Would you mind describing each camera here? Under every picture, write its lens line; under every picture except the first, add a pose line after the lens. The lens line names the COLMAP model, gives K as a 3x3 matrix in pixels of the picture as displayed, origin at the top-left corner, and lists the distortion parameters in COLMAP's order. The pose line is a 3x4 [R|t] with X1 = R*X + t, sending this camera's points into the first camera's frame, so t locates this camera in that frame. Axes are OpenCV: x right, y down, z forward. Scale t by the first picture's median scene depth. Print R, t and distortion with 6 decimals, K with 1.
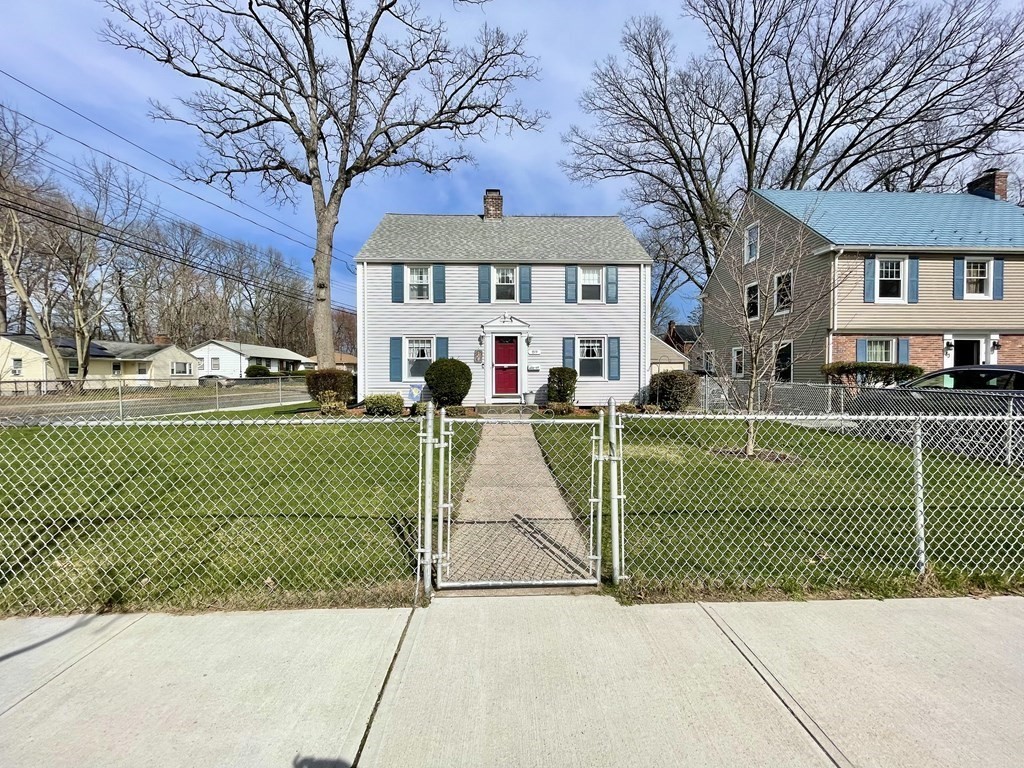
lens RADIAL K [[416.4, 0, 514.5], [0, 416.4, 382.2], [0, 0, 1]] dist [-0.001561, -0.000008]
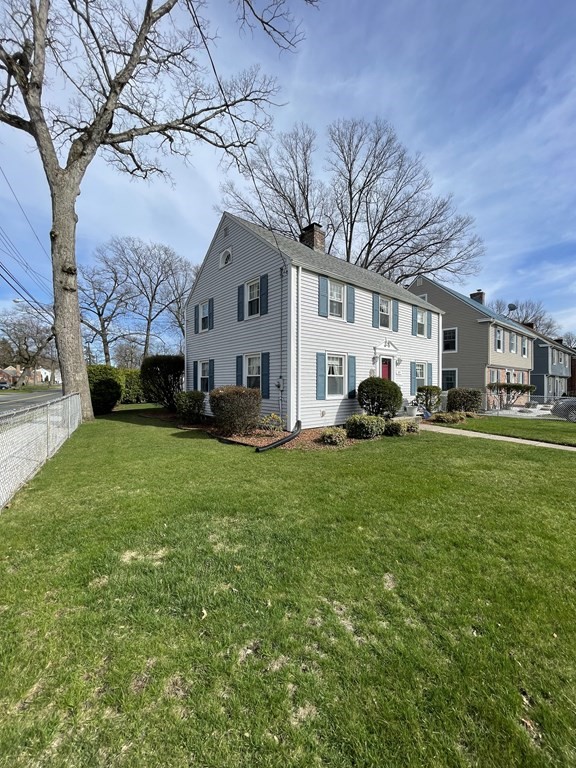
lens RADIAL K [[312.3, 0, 288.0], [0, 312.3, 384.0], [0, 0, 1]] dist [-0.001561, -0.000008]
pose [[0.783159, 0.003012, 0.621814, -0.775305], [0.005642, 0.999913, -0.011950, -0.030441], [-0.621796, 0.012867, 0.783074, 0.486725]]
